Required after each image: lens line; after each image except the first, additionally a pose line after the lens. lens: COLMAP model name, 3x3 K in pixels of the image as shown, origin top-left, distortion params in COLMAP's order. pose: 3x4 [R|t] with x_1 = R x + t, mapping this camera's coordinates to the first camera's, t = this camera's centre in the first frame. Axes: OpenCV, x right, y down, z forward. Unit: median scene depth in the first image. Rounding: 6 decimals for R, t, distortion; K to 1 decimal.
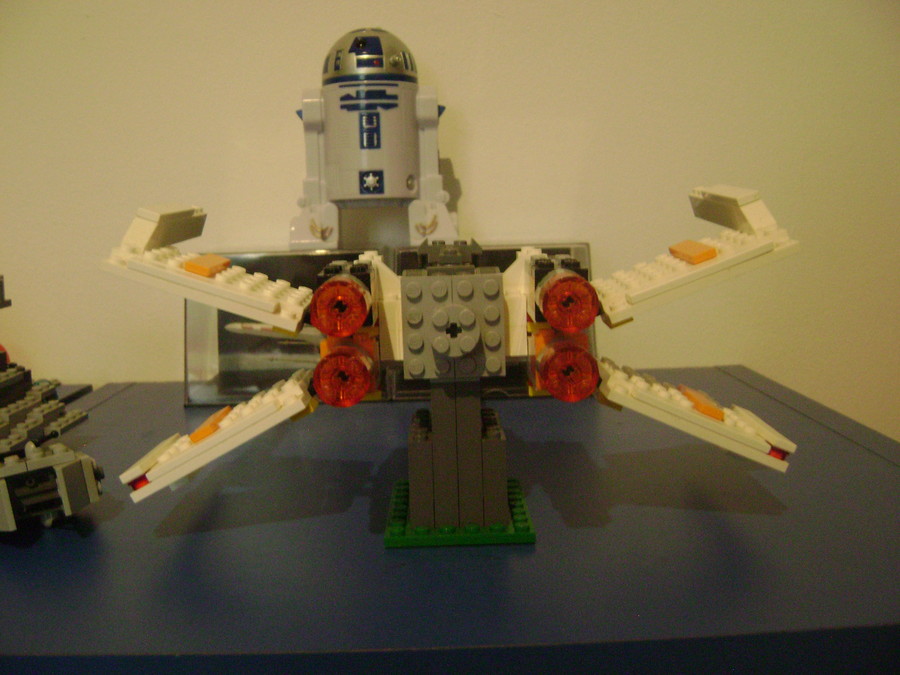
lens RADIAL K [[957.1, 0, 450.0], [0, 957.1, 337.5], [0, 0, 1]] dist [-0.146195, 0.041952]
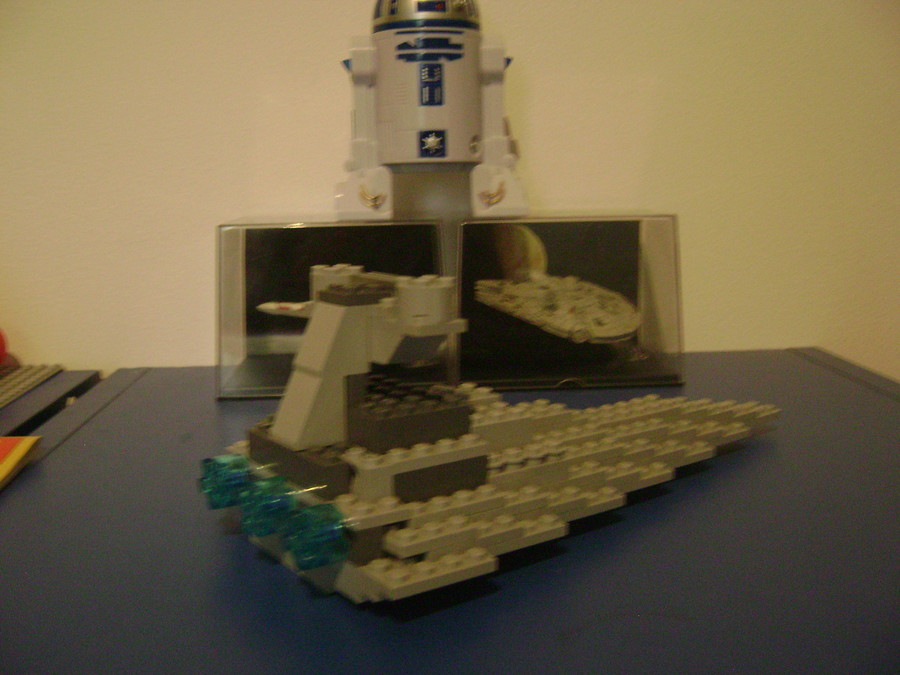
lens RADIAL K [[957.1, 0, 450.0], [0, 957.1, 337.5], [0, 0, 1]] dist [-0.146195, 0.041952]
pose [[0.999219, -0.000234, 0.039513, -0.100183], [-0.001434, 0.999109, 0.042182, -0.021707], [-0.039487, -0.042205, 0.998328, 0.117605]]
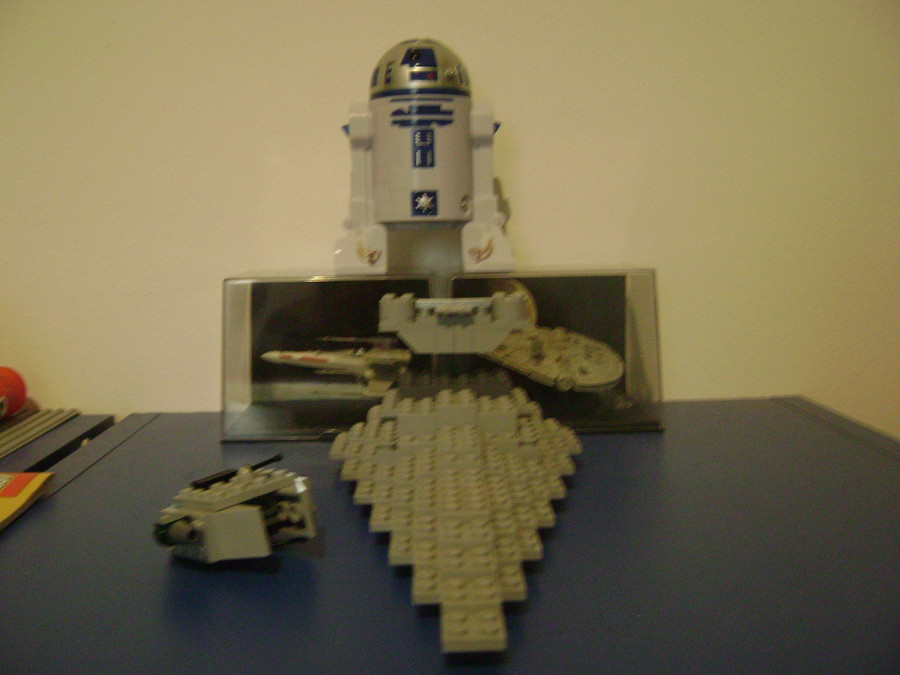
lens RADIAL K [[957.1, 0, 450.0], [0, 957.1, 337.5], [0, 0, 1]] dist [-0.146195, 0.041952]
pose [[0.999873, 0.004358, 0.015359, -0.070765], [-0.004147, 0.999897, -0.013760, -0.018137], [-0.015417, 0.013695, 0.999787, 0.063199]]
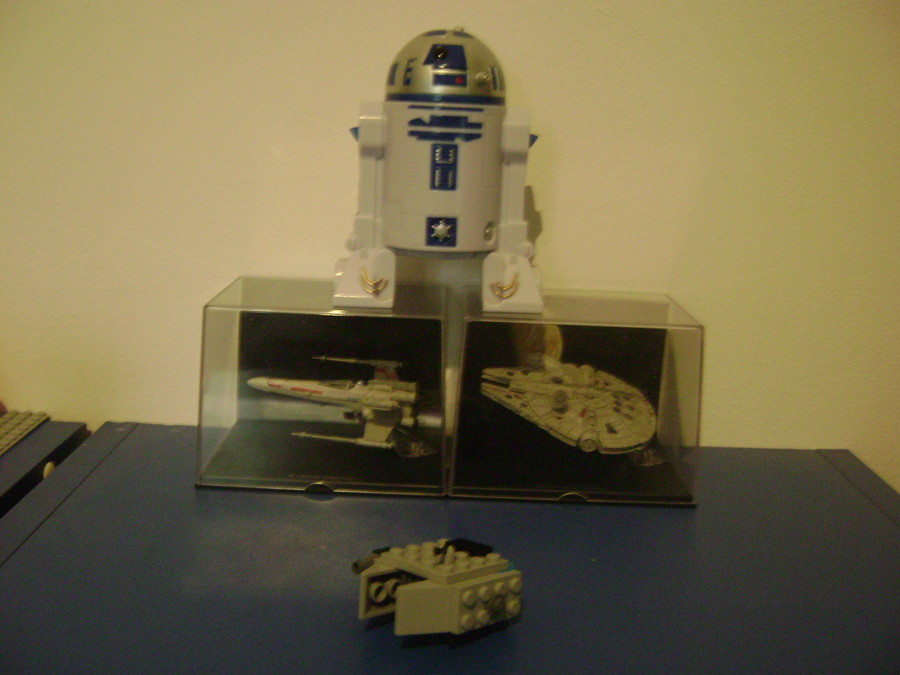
lens RADIAL K [[957.1, 0, 450.0], [0, 957.1, 337.5], [0, 0, 1]] dist [-0.146195, 0.041952]
pose [[0.997486, 0.070772, -0.003605, -0.065631], [-0.070084, 0.992757, 0.097577, -0.152334], [0.010485, -0.097079, 0.995221, 0.194267]]
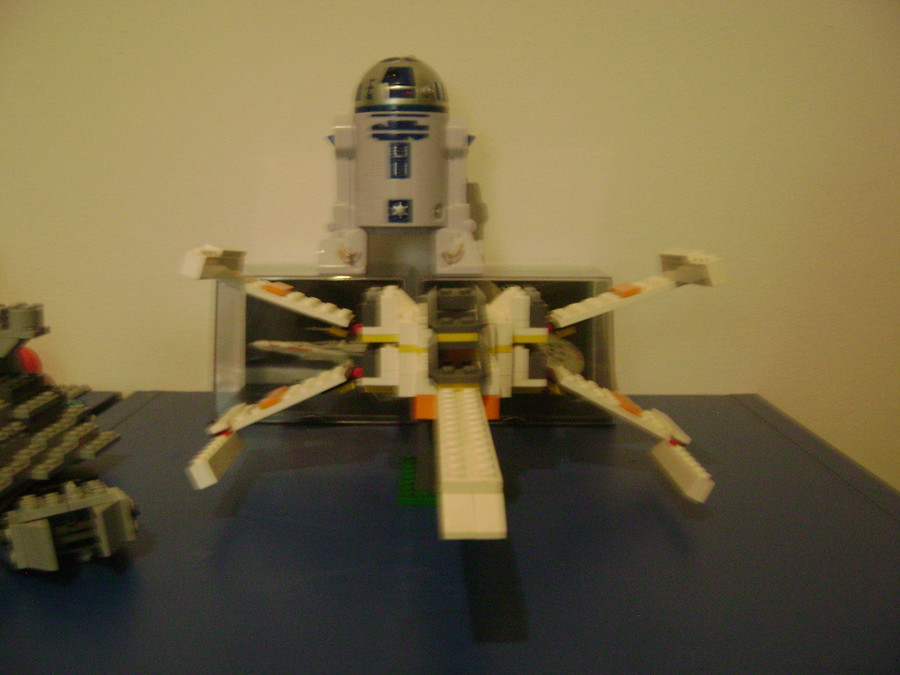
lens RADIAL K [[957.1, 0, 450.0], [0, 957.1, 337.5], [0, 0, 1]] dist [-0.146195, 0.041952]
pose [[0.999238, 0.033758, -0.019595, -0.003681], [-0.033275, 0.999147, 0.024445, -0.053690], [0.020404, -0.023774, 0.999509, -0.025734]]
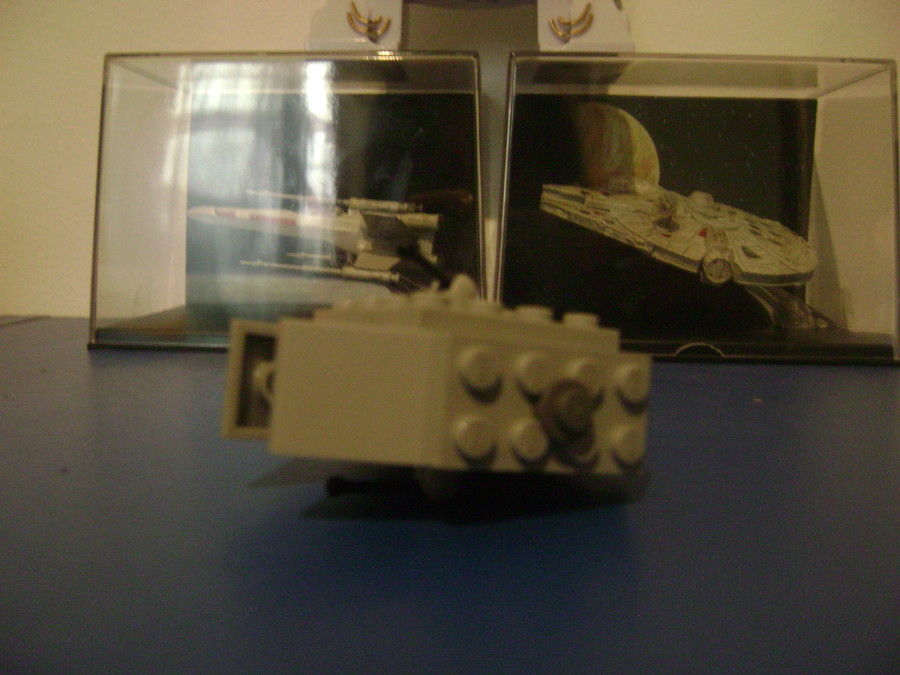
lens RADIAL K [[957.1, 0, 450.0], [0, 957.1, 337.5], [0, 0, 1]] dist [-0.146195, 0.041952]
pose [[0.996573, 0.047119, -0.067992, -0.048470], [-0.047757, 0.998829, -0.007789, 0.061877], [0.067546, 0.011009, 0.997655, 0.499699]]
